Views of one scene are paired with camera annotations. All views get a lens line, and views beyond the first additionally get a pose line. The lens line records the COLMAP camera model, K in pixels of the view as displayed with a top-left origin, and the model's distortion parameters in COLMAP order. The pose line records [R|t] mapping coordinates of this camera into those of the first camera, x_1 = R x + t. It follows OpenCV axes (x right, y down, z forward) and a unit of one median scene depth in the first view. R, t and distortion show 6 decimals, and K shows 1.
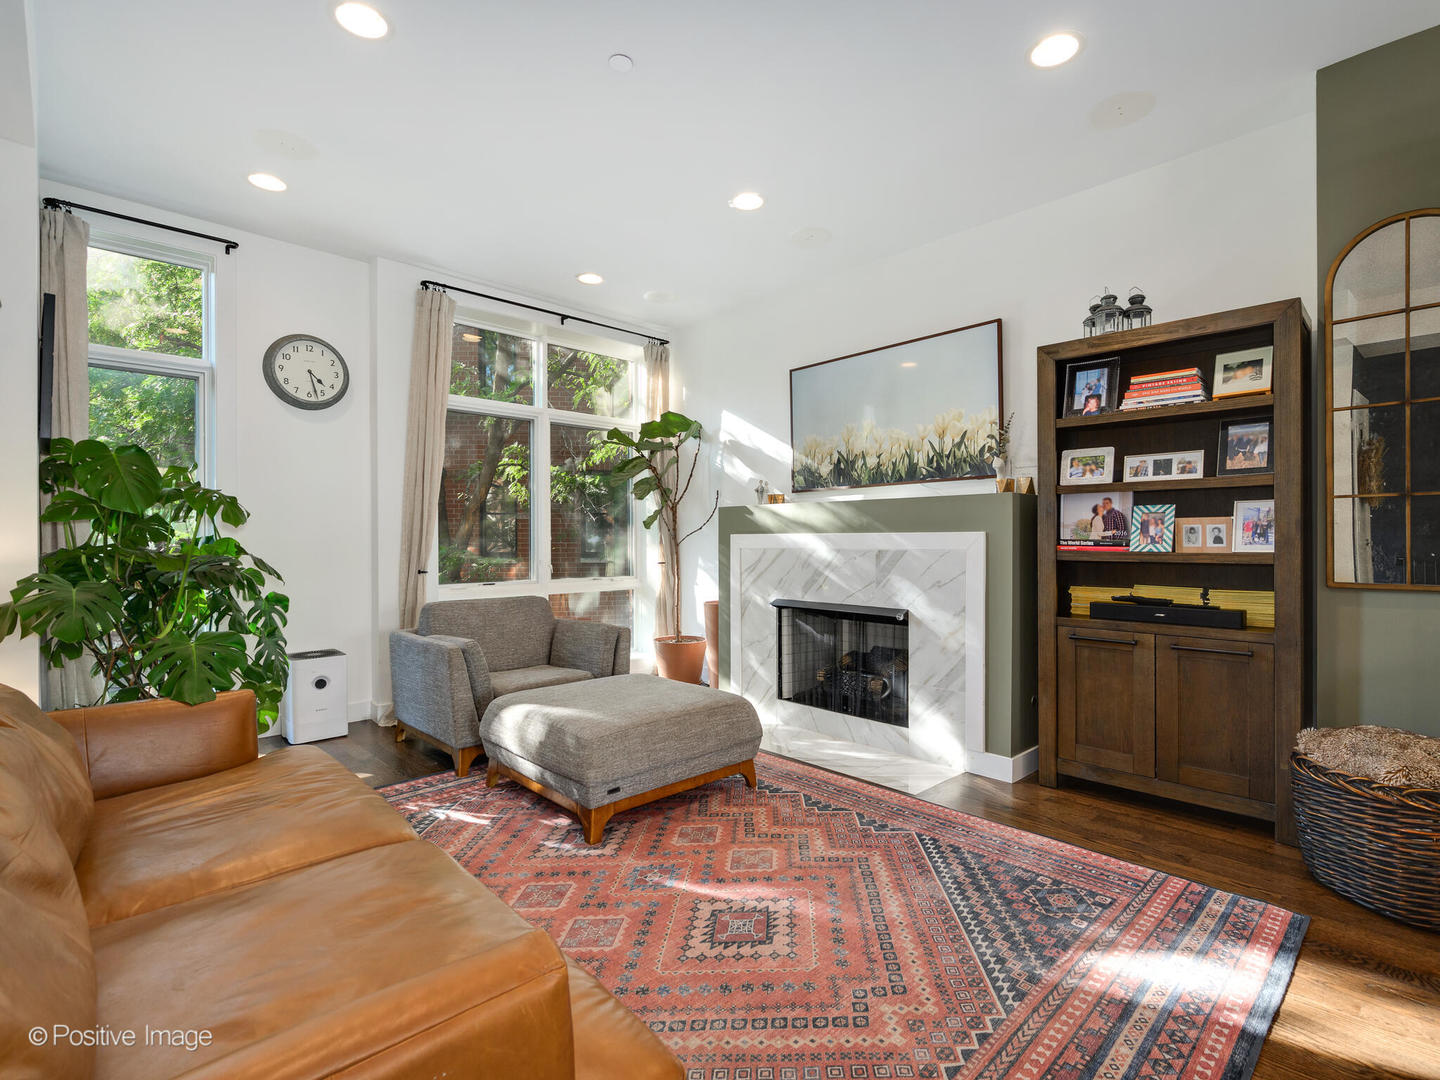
lens RADIAL K [[700.6, 0, 720.7], [0, 700.6, 544.8], [0, 0, 1]] dist [0.004170, -0.001855]
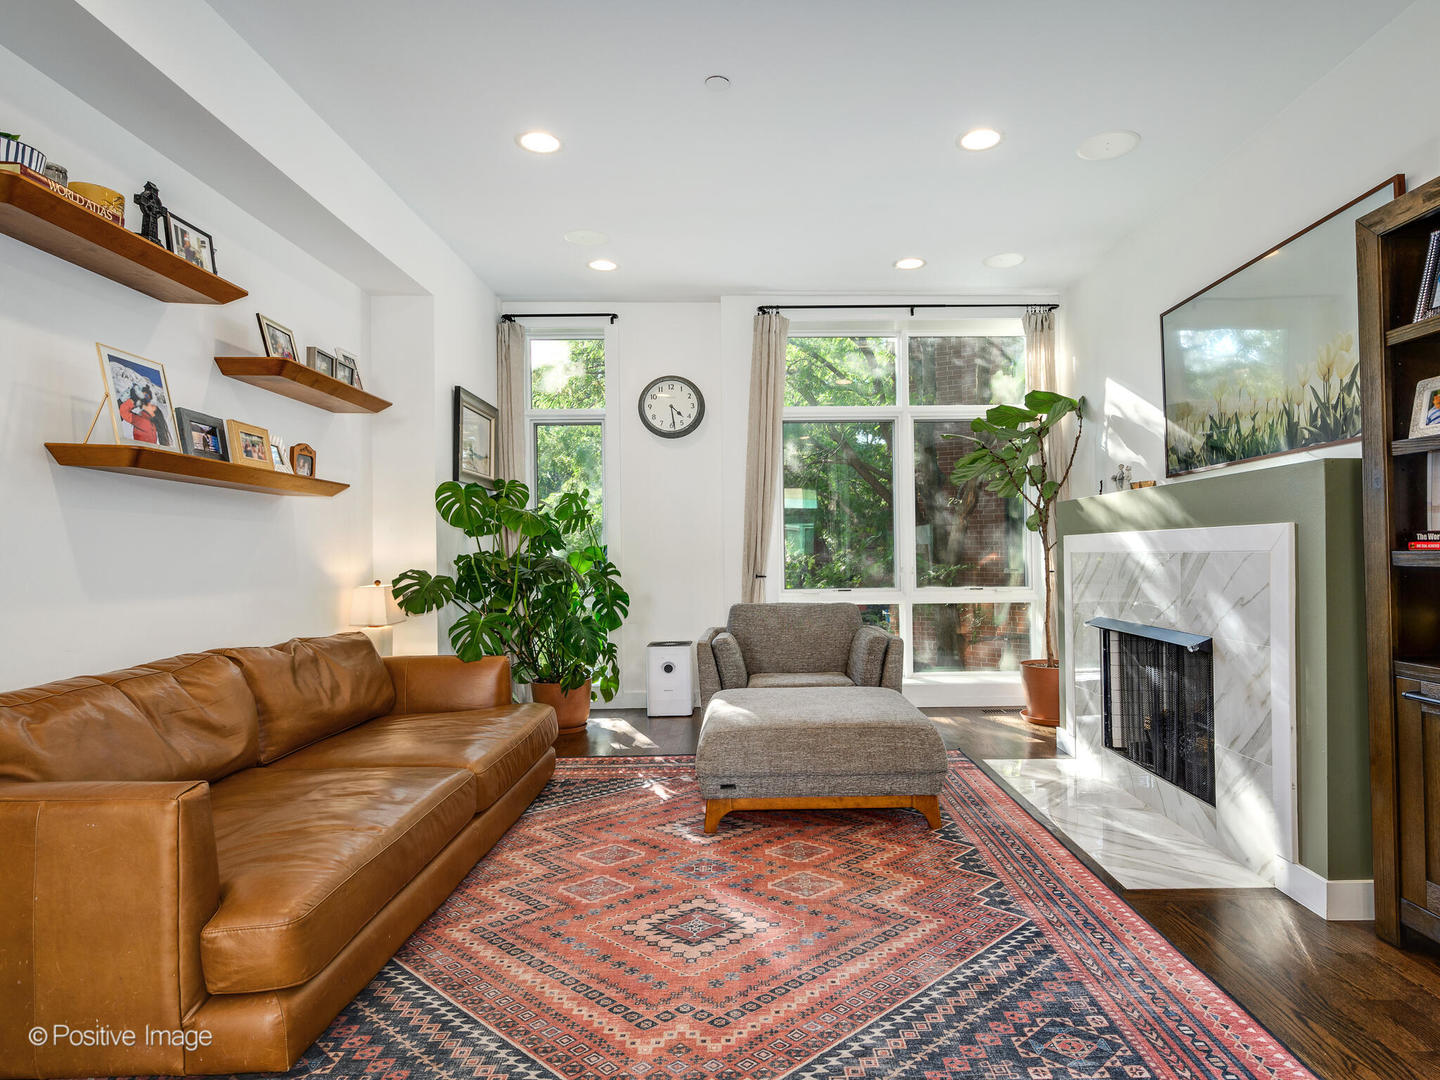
lens RADIAL K [[789.9, 0, 774.2], [0, 789.9, 549.2], [0, 0, 1]] dist [0.004302, -0.000175]
pose [[0.747552, -0.009540, -0.664135, 0.483973], [0.005443, 0.999951, -0.008237, 0.008917], [0.664181, 0.002543, 0.747568, 0.127586]]
